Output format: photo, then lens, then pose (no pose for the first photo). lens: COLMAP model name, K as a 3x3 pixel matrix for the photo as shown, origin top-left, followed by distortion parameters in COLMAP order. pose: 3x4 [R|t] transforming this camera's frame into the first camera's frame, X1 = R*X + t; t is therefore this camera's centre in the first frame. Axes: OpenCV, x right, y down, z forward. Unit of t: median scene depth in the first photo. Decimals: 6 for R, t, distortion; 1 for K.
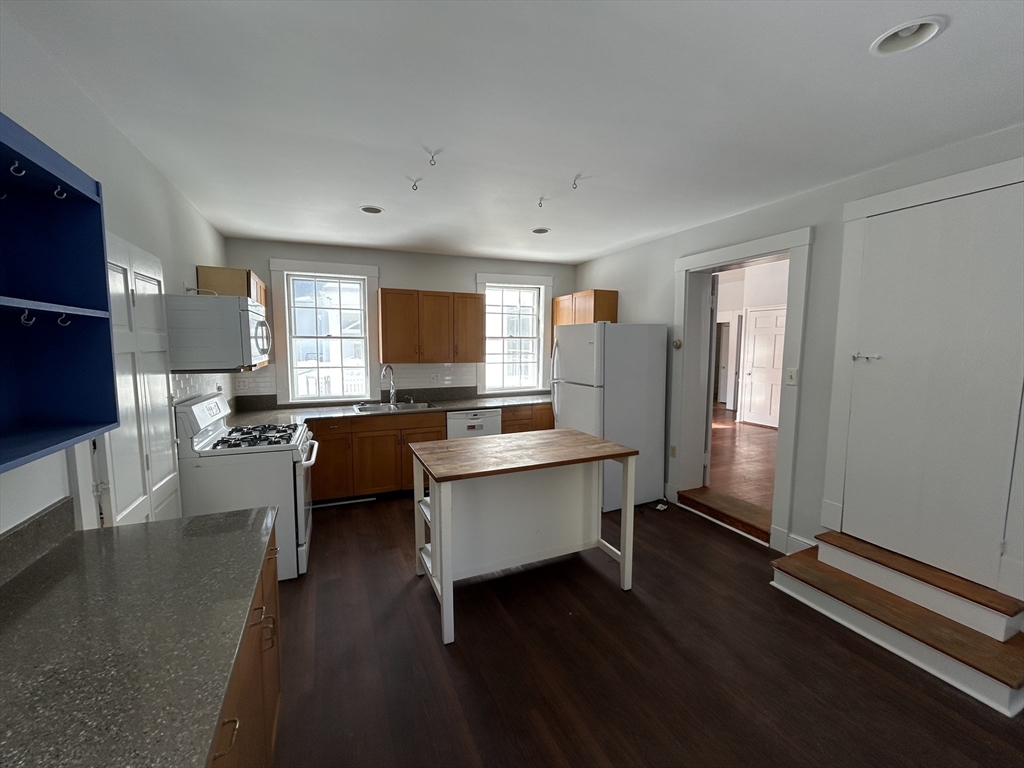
lens RADIAL K [[415.5, 0, 511.4], [0, 415.5, 383.0], [0, 0, 1]] dist [-0.000784, 0.000437]
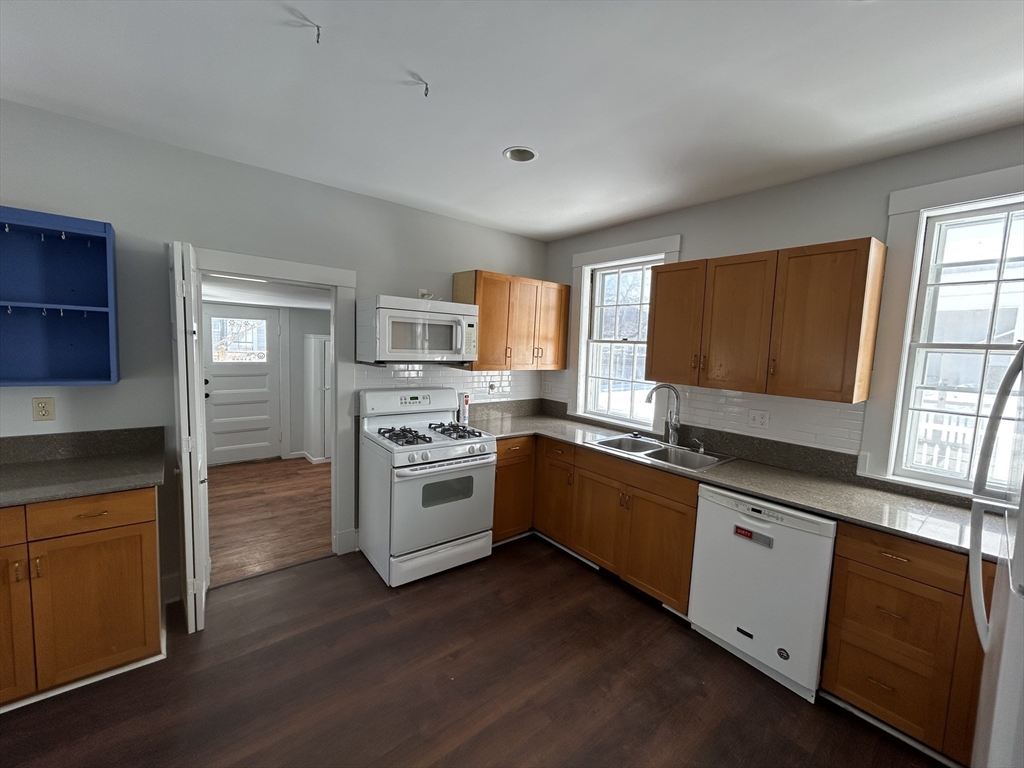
lens RADIAL K [[415.5, 0, 511.4], [0, 415.5, 383.0], [0, 0, 1]] dist [-0.000784, 0.000437]
pose [[0.270845, 0.095603, -0.957864, 0.269949], [-0.130821, 0.989480, 0.061768, -0.056167], [0.953692, 0.108579, 0.280503, 0.609754]]
